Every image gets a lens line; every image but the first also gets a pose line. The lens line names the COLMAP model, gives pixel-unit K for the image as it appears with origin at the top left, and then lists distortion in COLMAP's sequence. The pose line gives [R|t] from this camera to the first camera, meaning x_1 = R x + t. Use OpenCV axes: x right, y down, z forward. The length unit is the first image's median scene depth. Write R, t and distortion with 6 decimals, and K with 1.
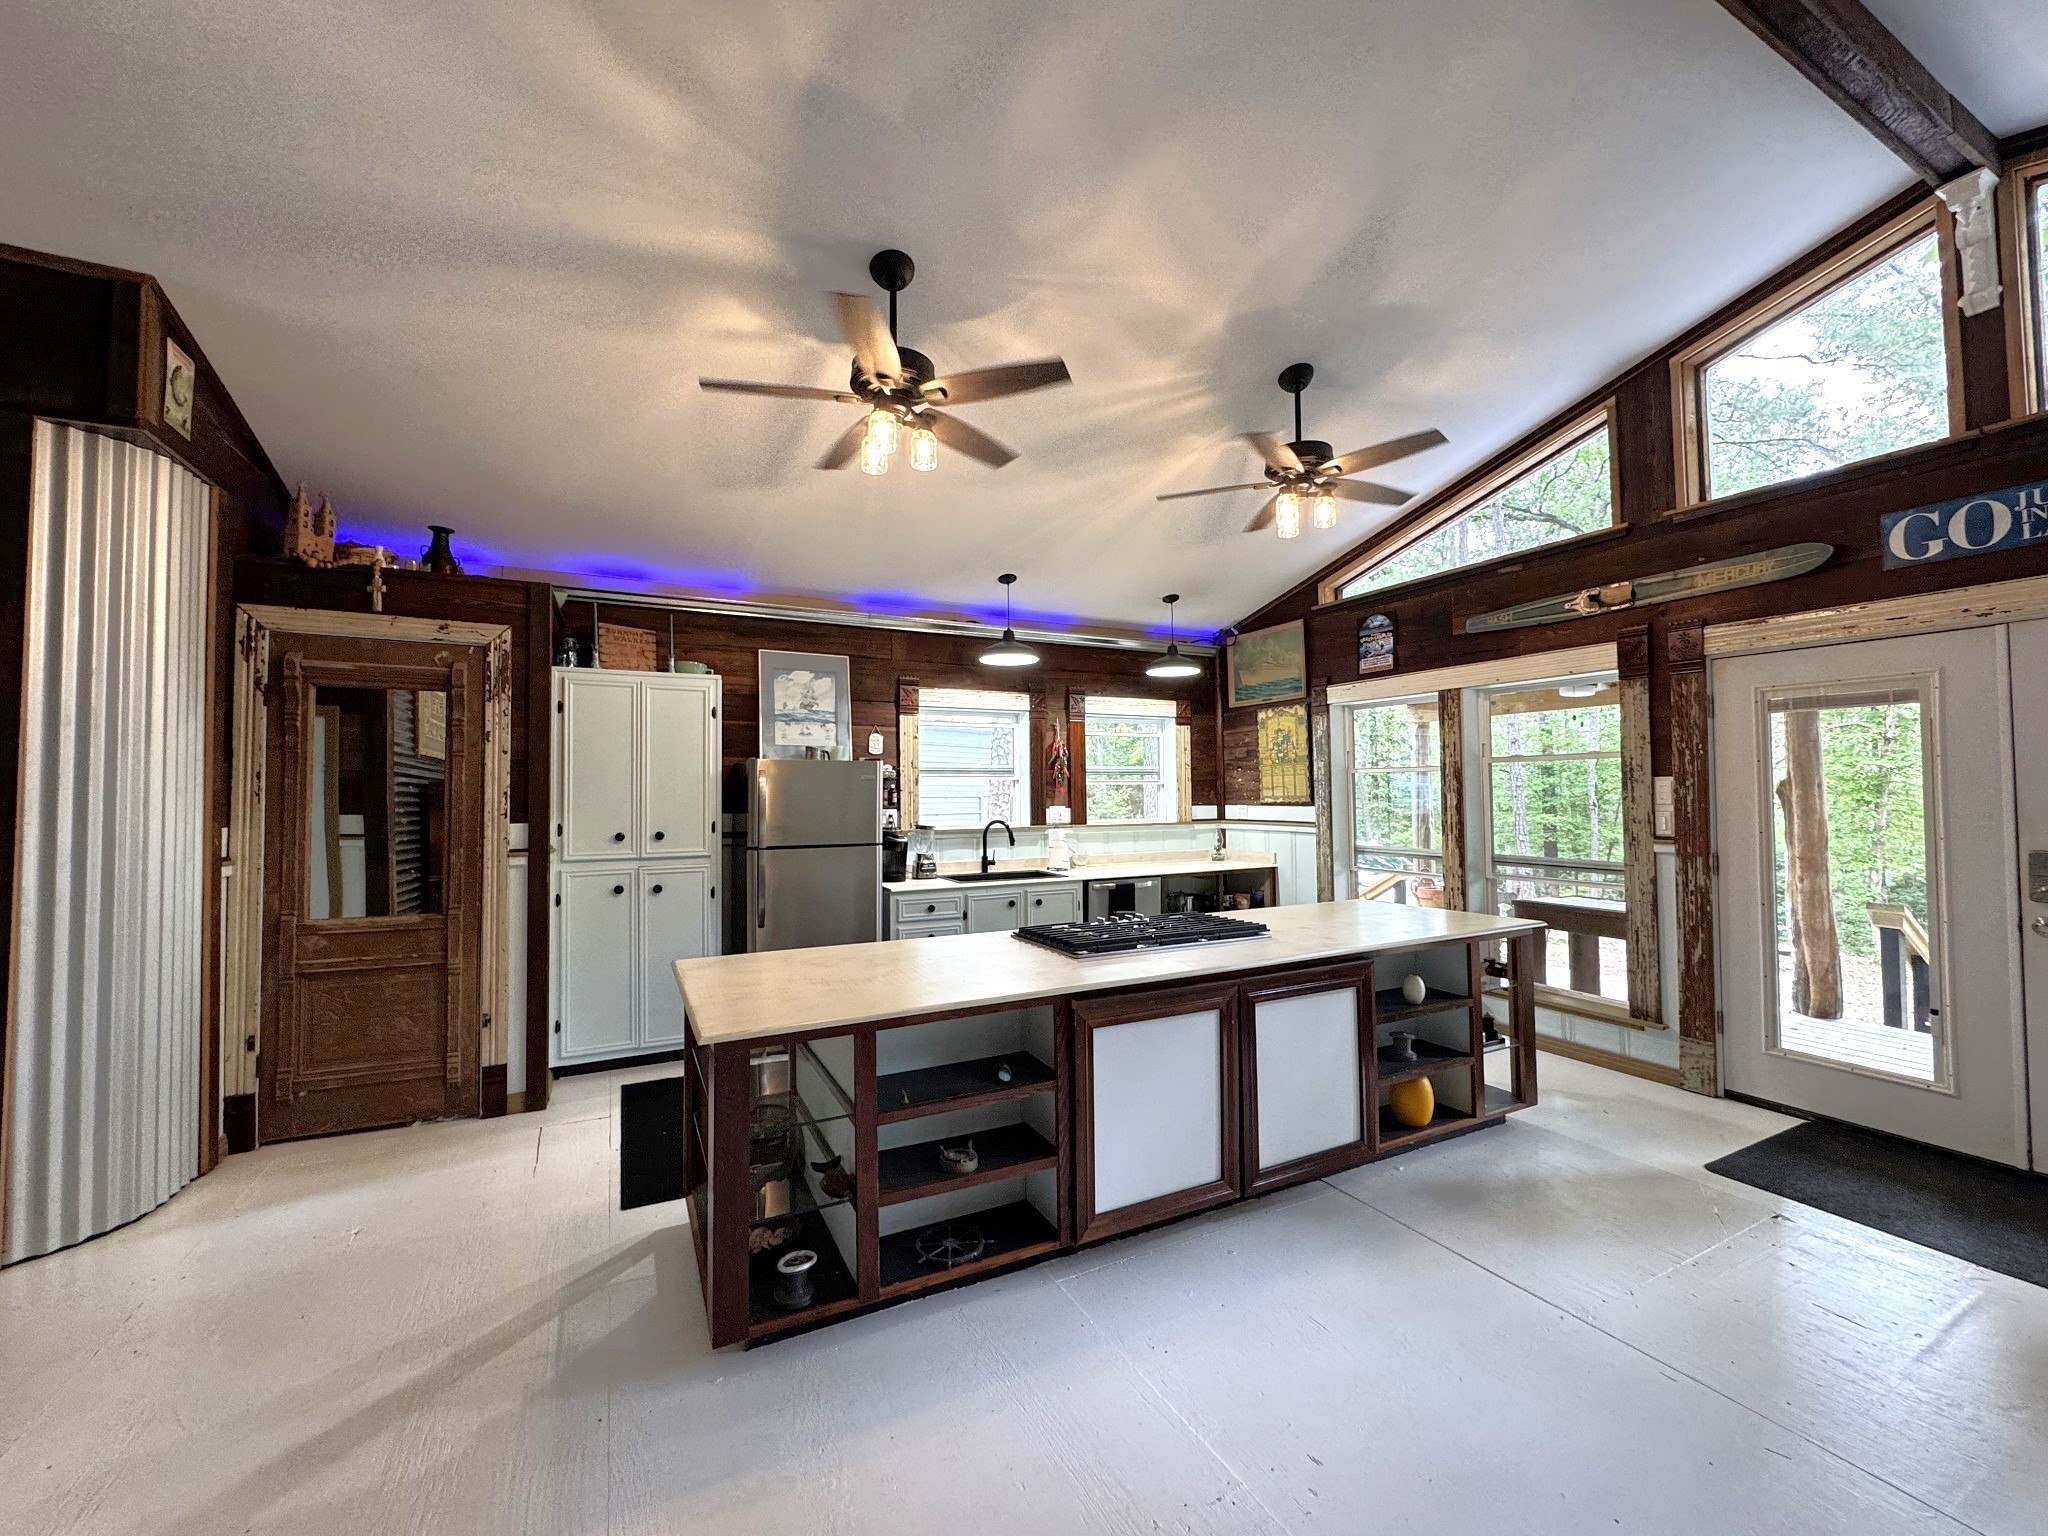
lens RADIAL K [[816.3, 0, 1024.4], [0, 816.3, 768.4], [0, 0, 1]] dist [-0.002359, -0.000107]
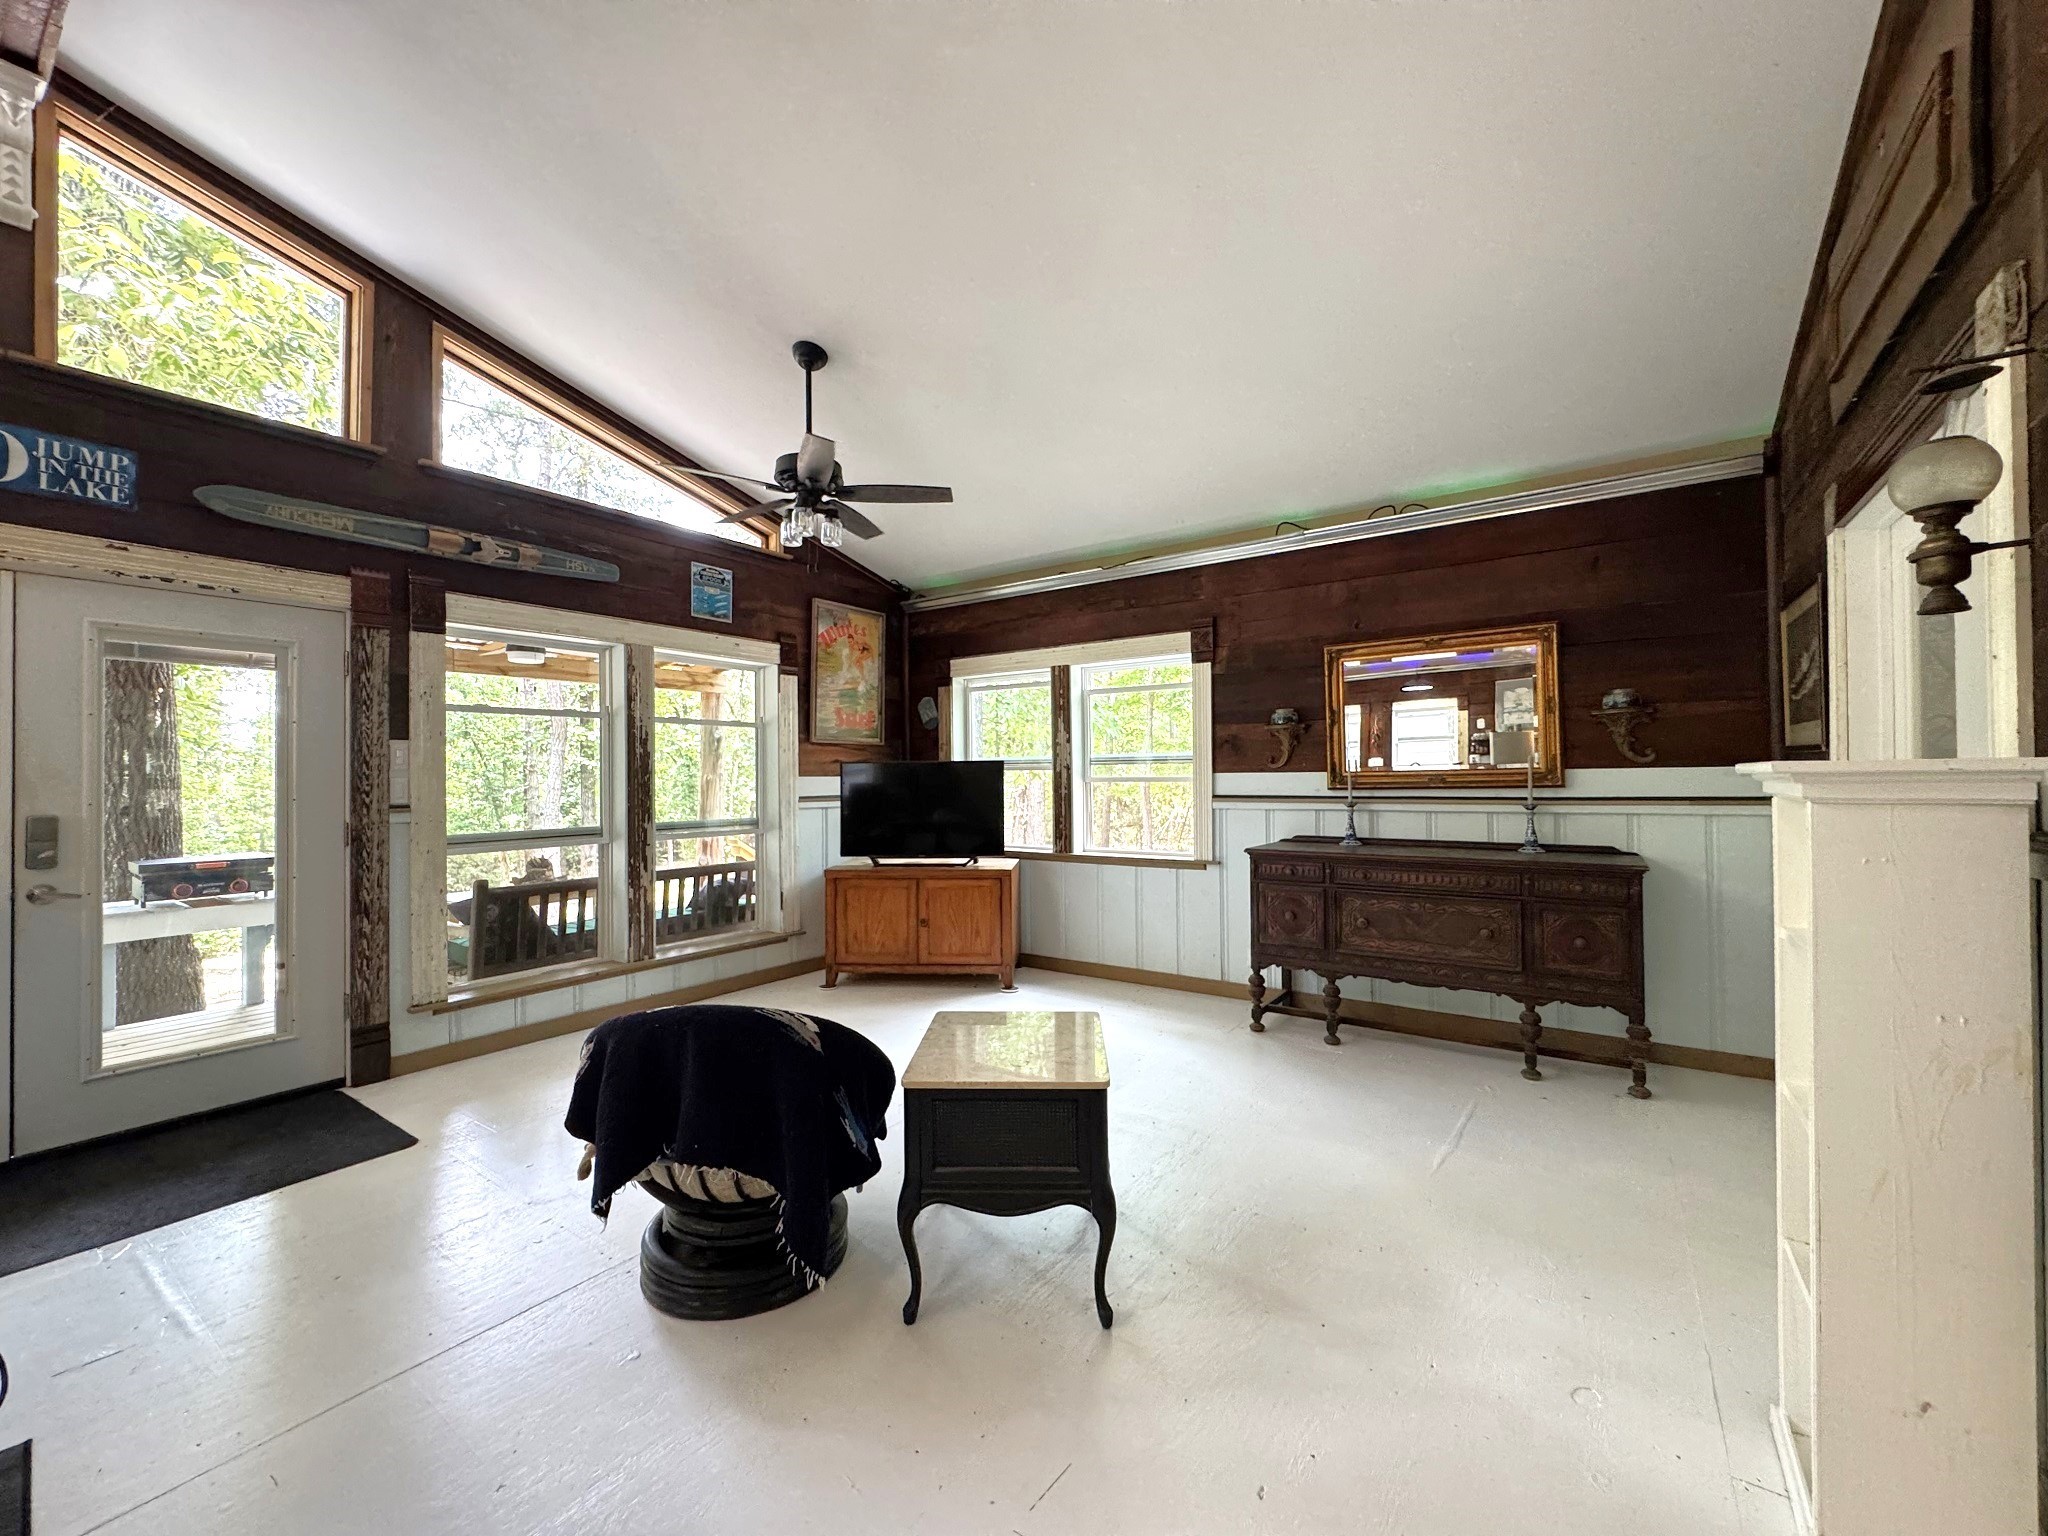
lens RADIAL K [[816.3, 0, 1020.9], [0, 816.3, 766.2], [0, 0, 1]] dist [-0.002359, -0.000107]
pose [[-0.470783, 0.024195, 0.881917, -0.100936], [-0.010064, 0.999412, -0.032791, 0.045164], [-0.882192, -0.024313, -0.470263, 0.309758]]
